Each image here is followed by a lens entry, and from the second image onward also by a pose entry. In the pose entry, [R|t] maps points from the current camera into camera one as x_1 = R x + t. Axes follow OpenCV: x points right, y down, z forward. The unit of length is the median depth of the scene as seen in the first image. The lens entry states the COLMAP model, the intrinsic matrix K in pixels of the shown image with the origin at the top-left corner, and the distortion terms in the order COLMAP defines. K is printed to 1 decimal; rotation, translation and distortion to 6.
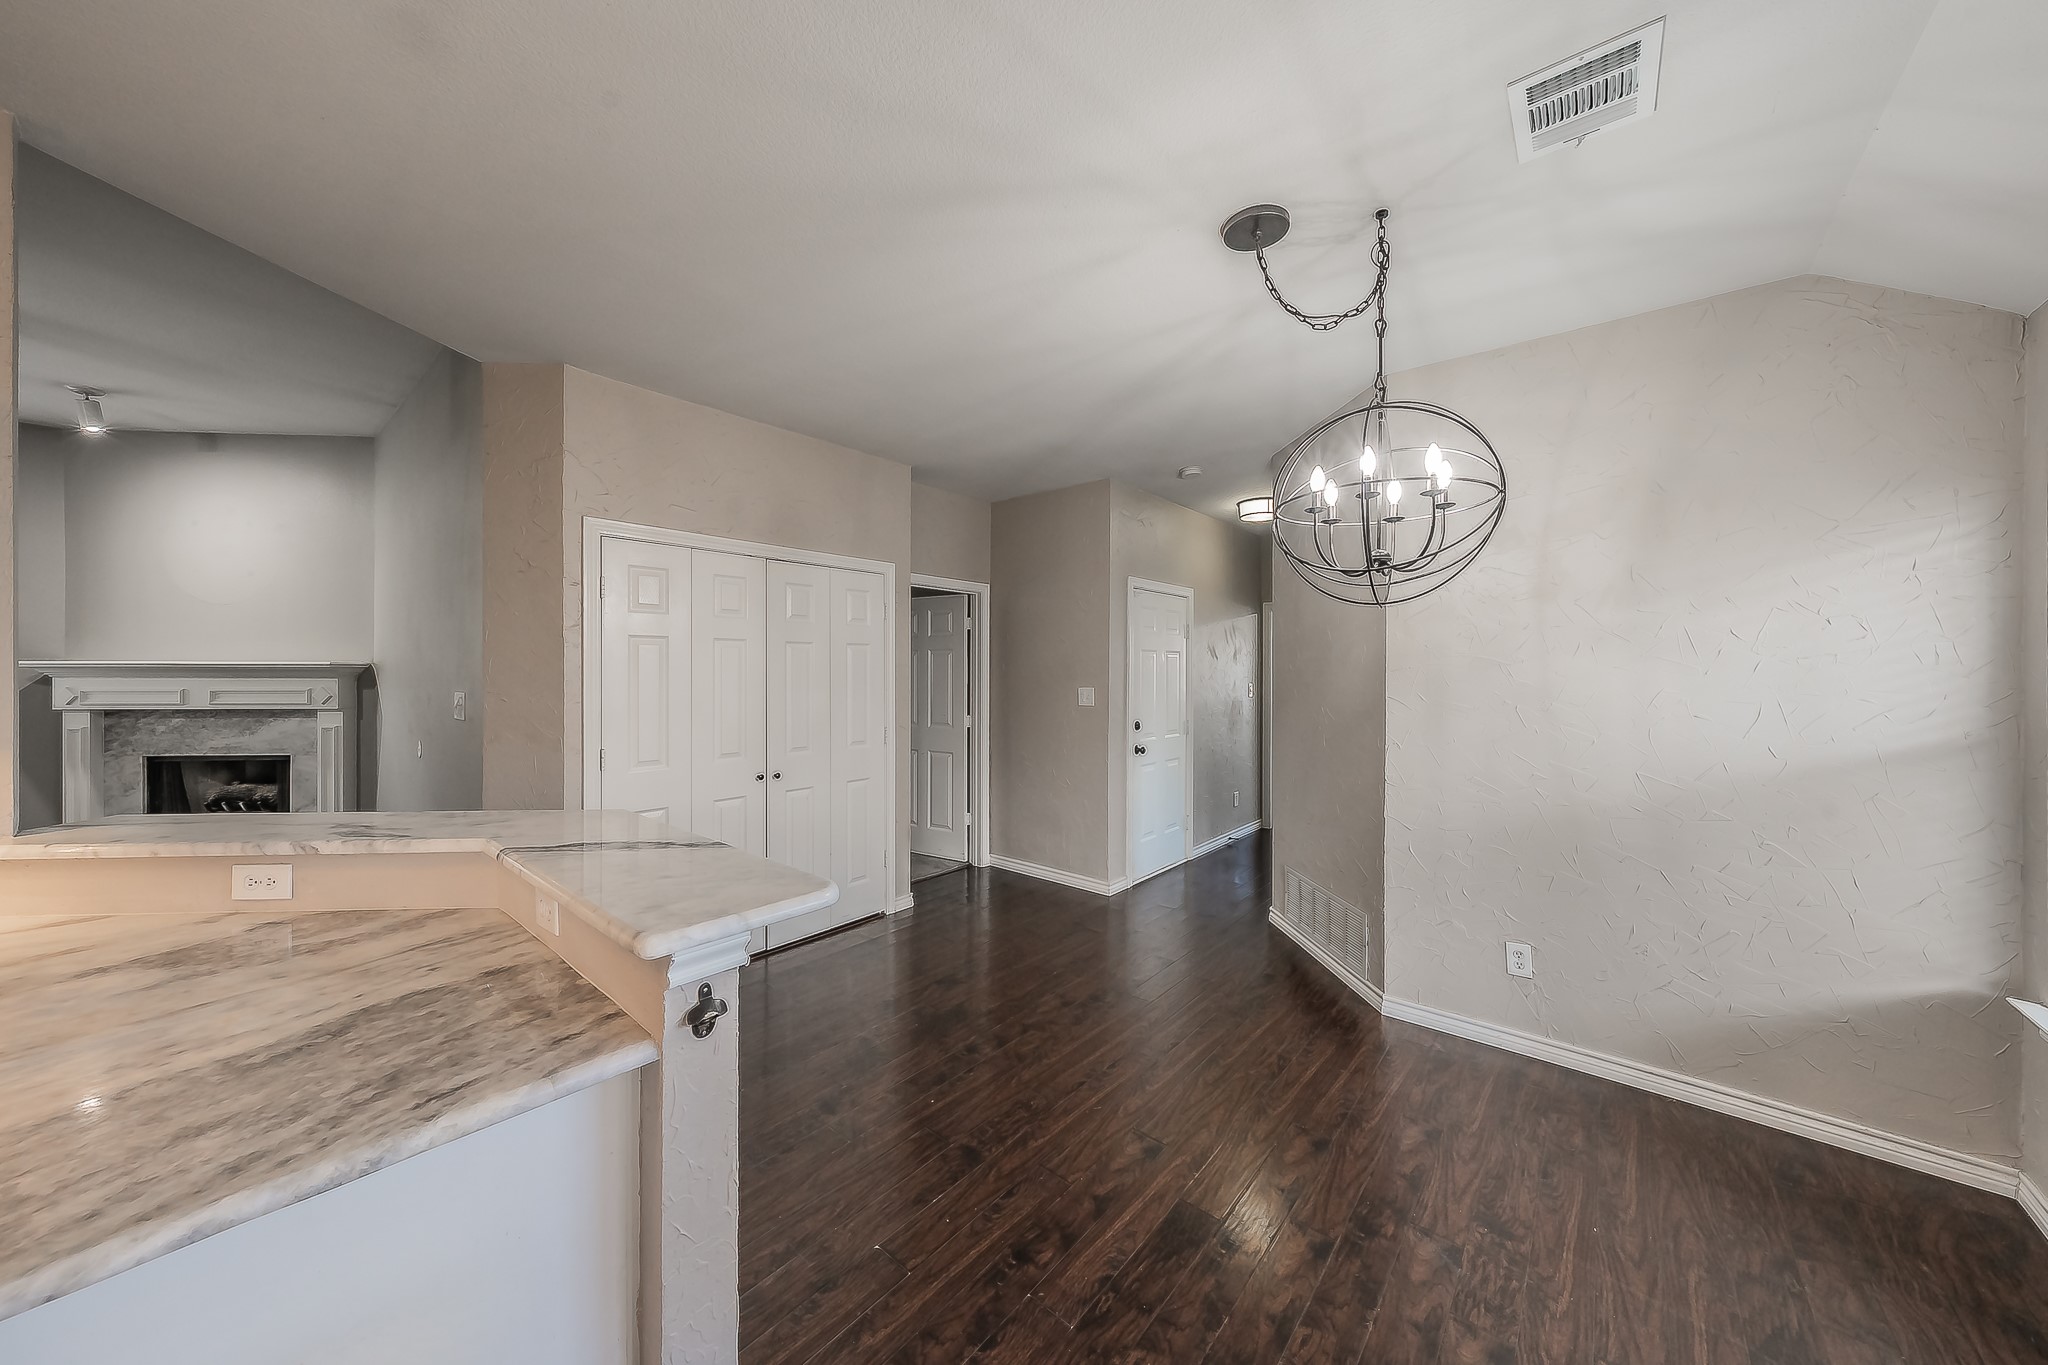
lens RADIAL K [[697.0, 0, 1032.2], [0, 697.0, 669.7], [0, 0, 1]] dist [-0.002074, -0.000115]
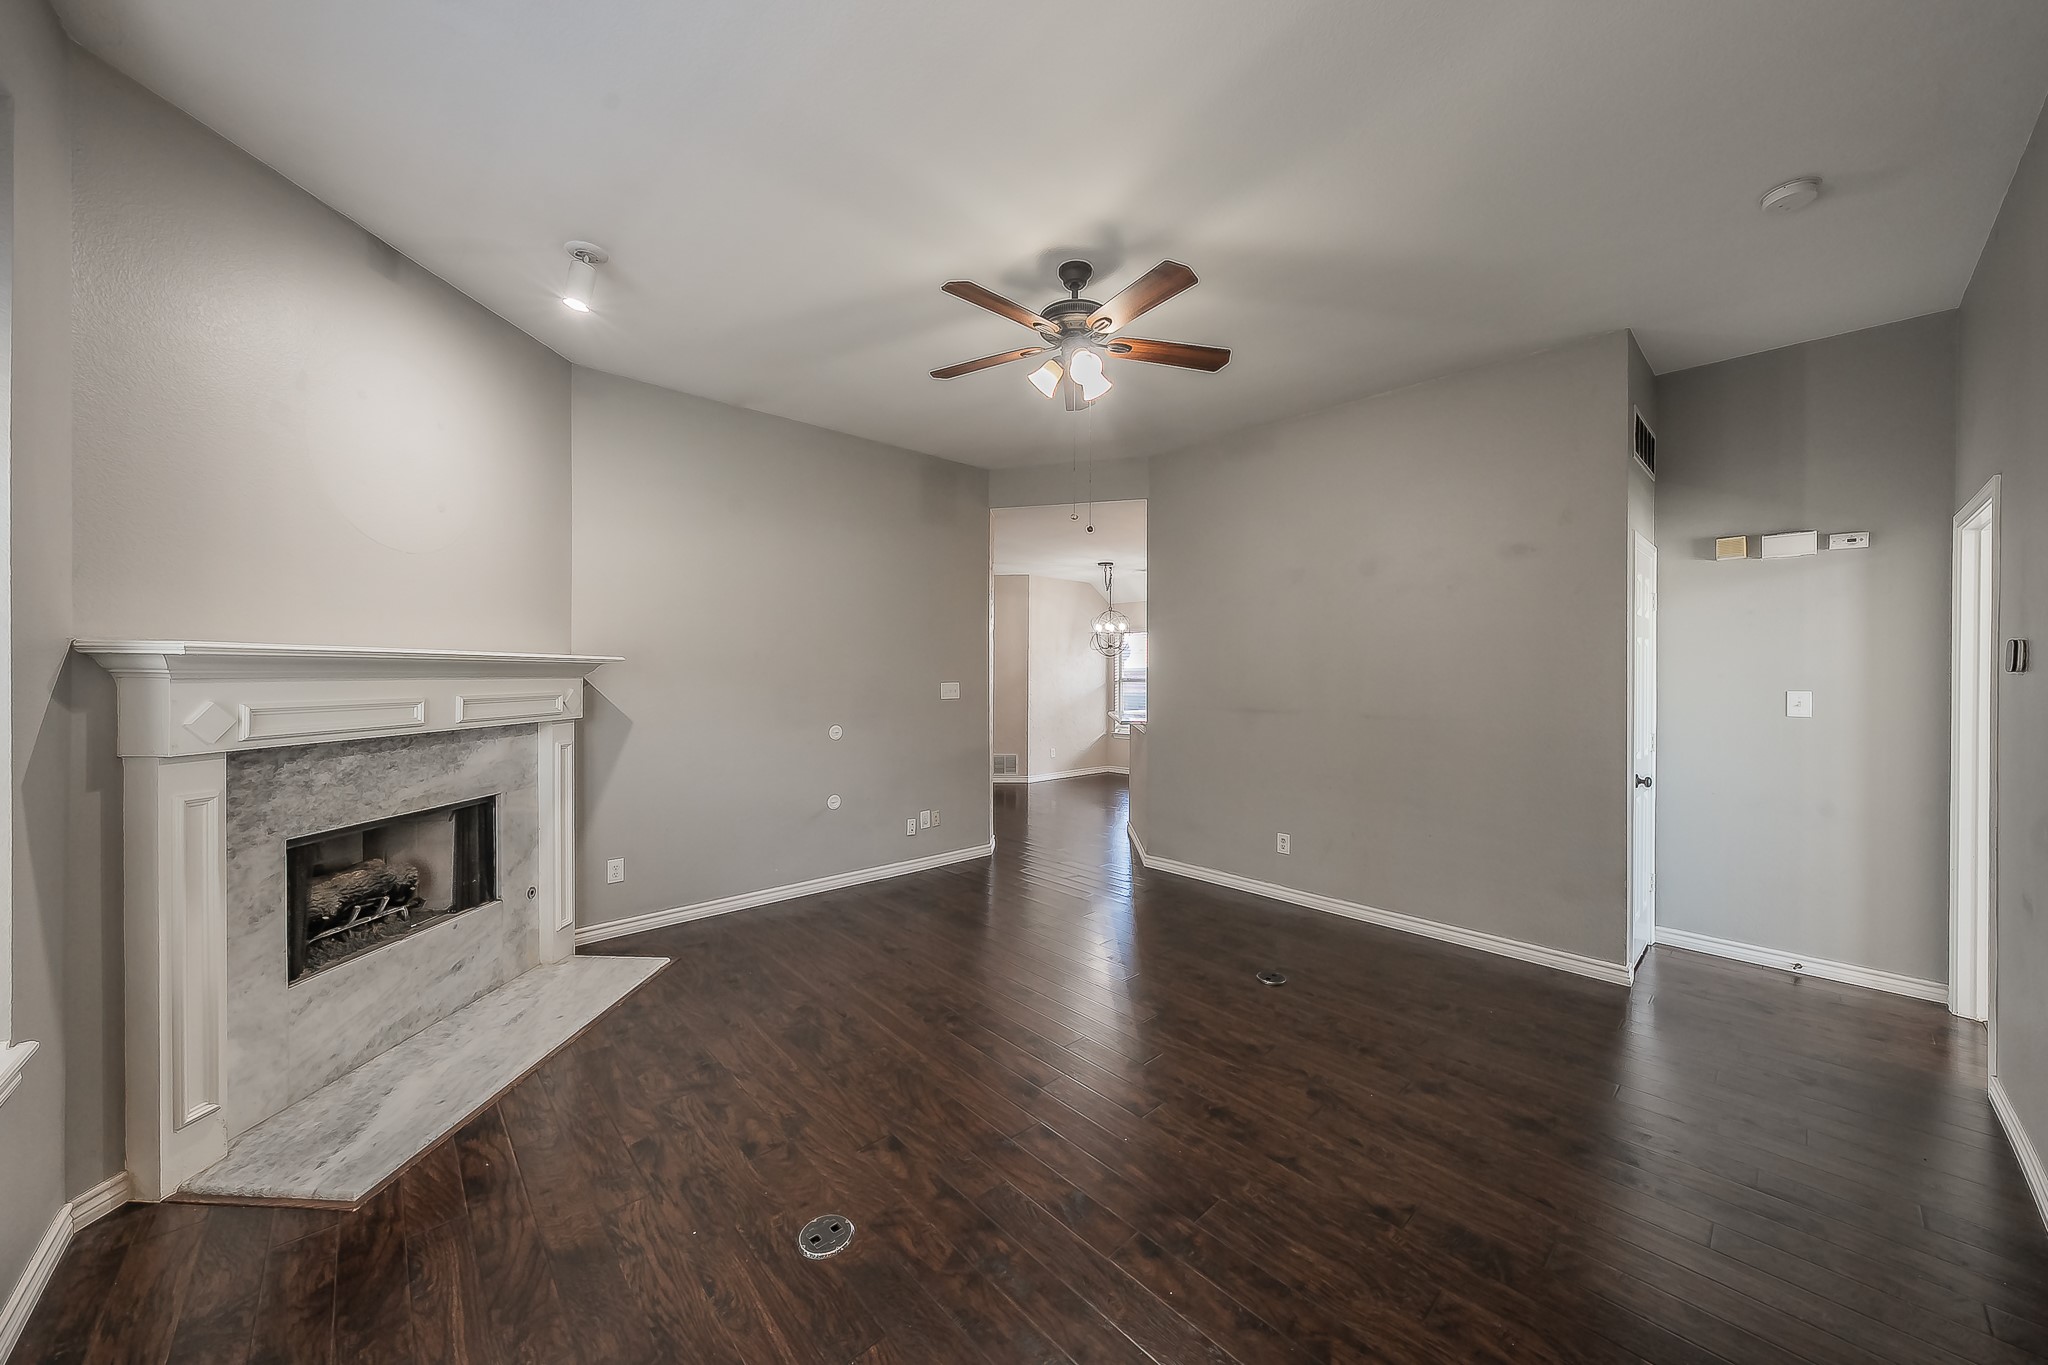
lens RADIAL K [[729.3, 0, 1010.4], [0, 729.3, 673.1], [0, 0, 1]] dist [0.000293, 0.000048]
pose [[0.129786, -0.001523, 0.991541, -2.613521], [-0.002393, 0.999995, 0.001850, 0.006557], [-0.991539, -0.002613, 0.129782, 0.644895]]
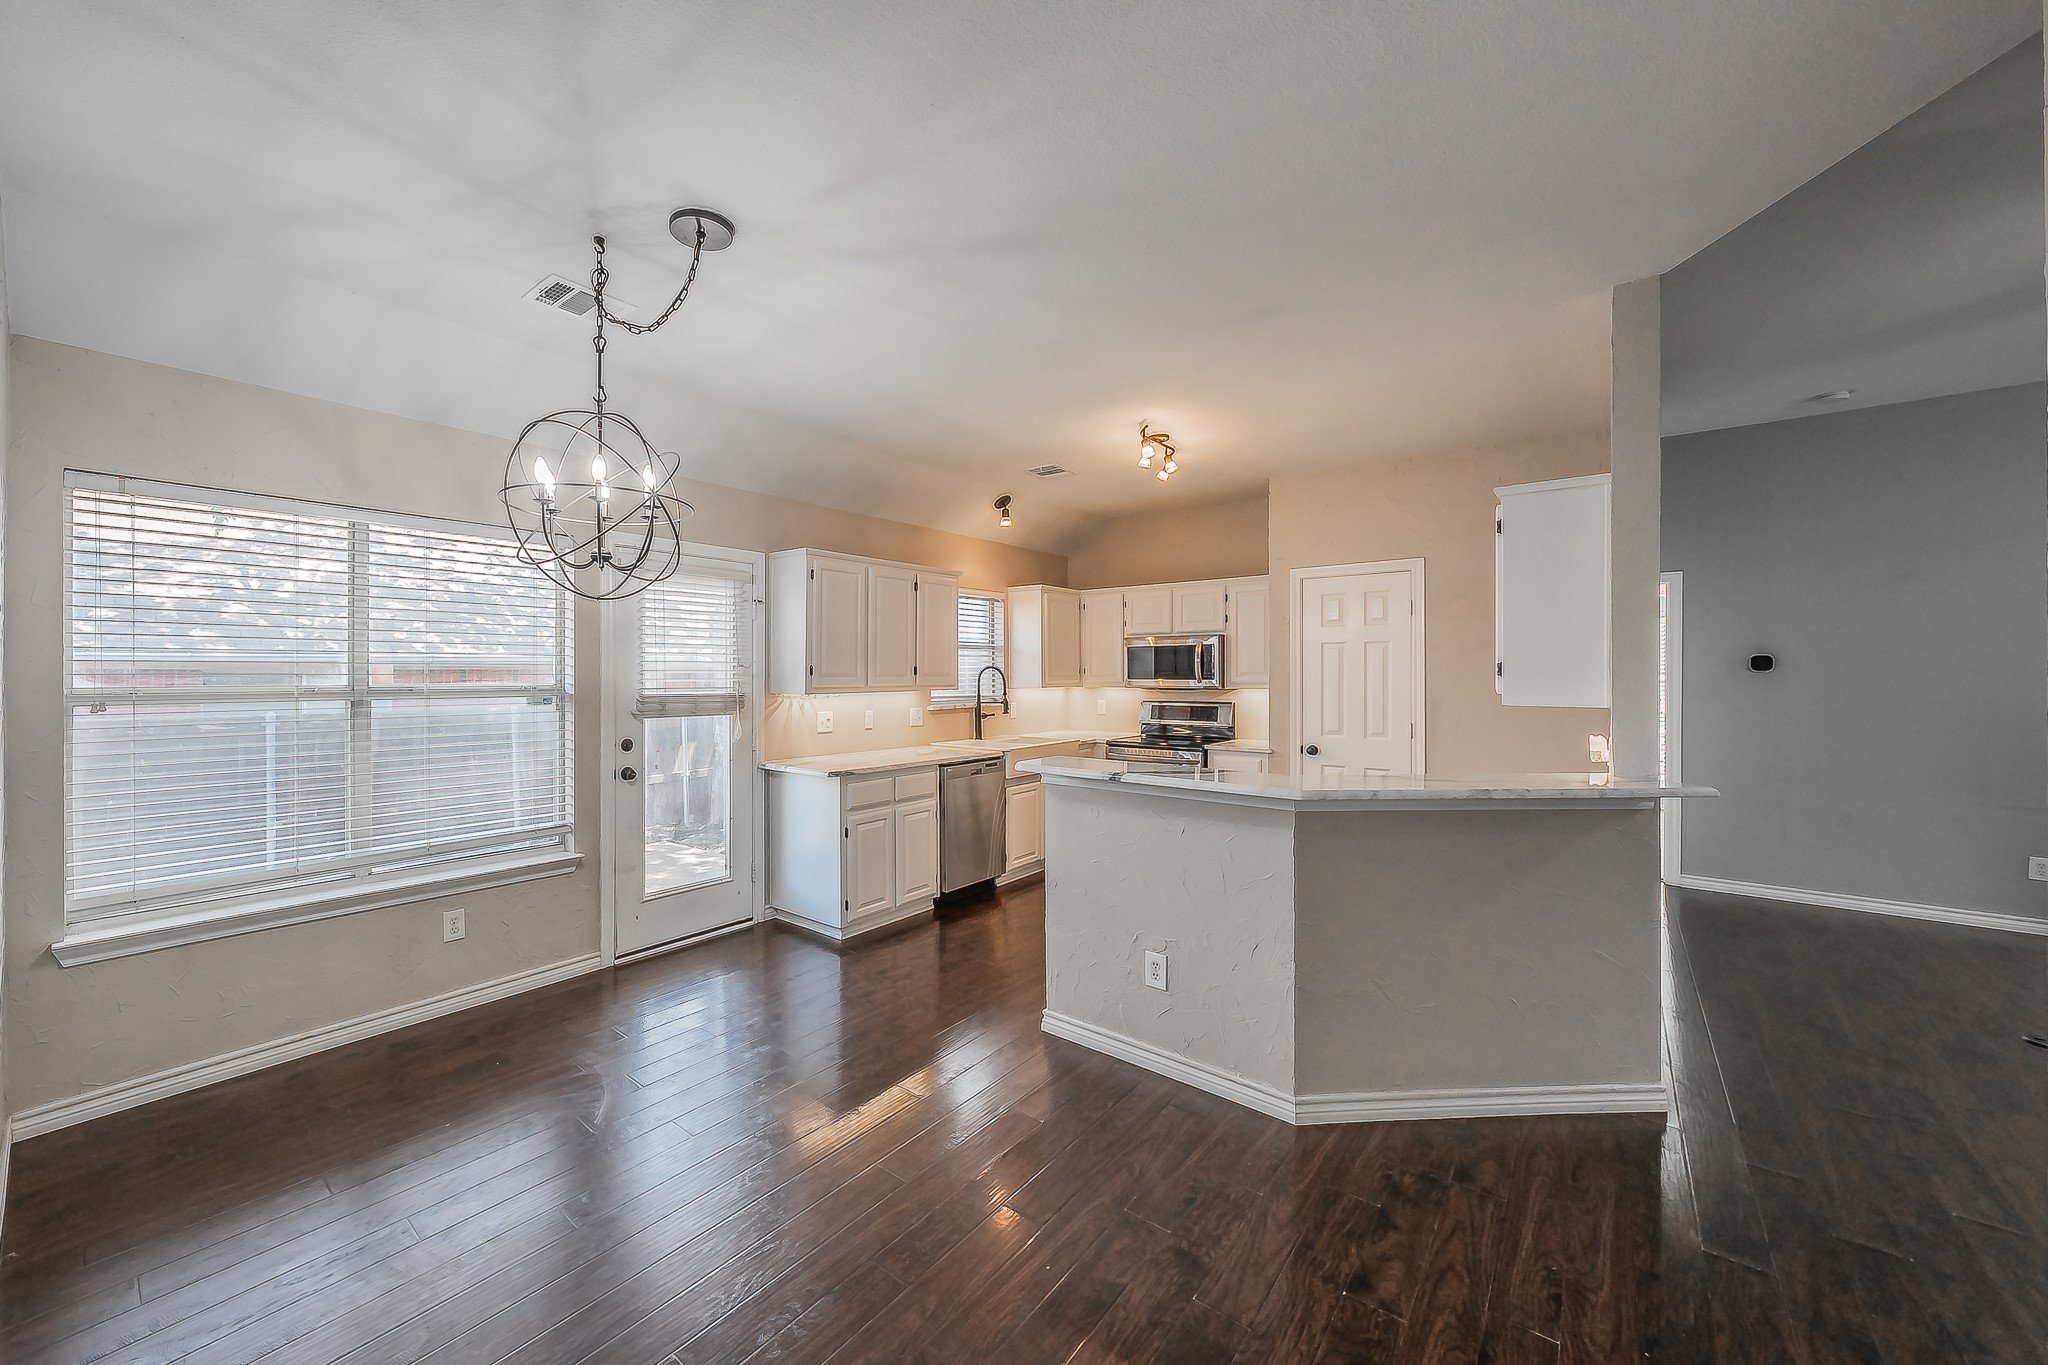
lens RADIAL K [[769.0, 0, 937.7], [0, 769.0, 674.9], [0, 0, 1]] dist [0.000546, 0.000112]
pose [[-0.999856, -0.003062, 0.016717, -0.034181], [-0.003043, 0.999995, 0.001177, 0.016388], [-0.016721, 0.001126, -0.999860, 1.369648]]
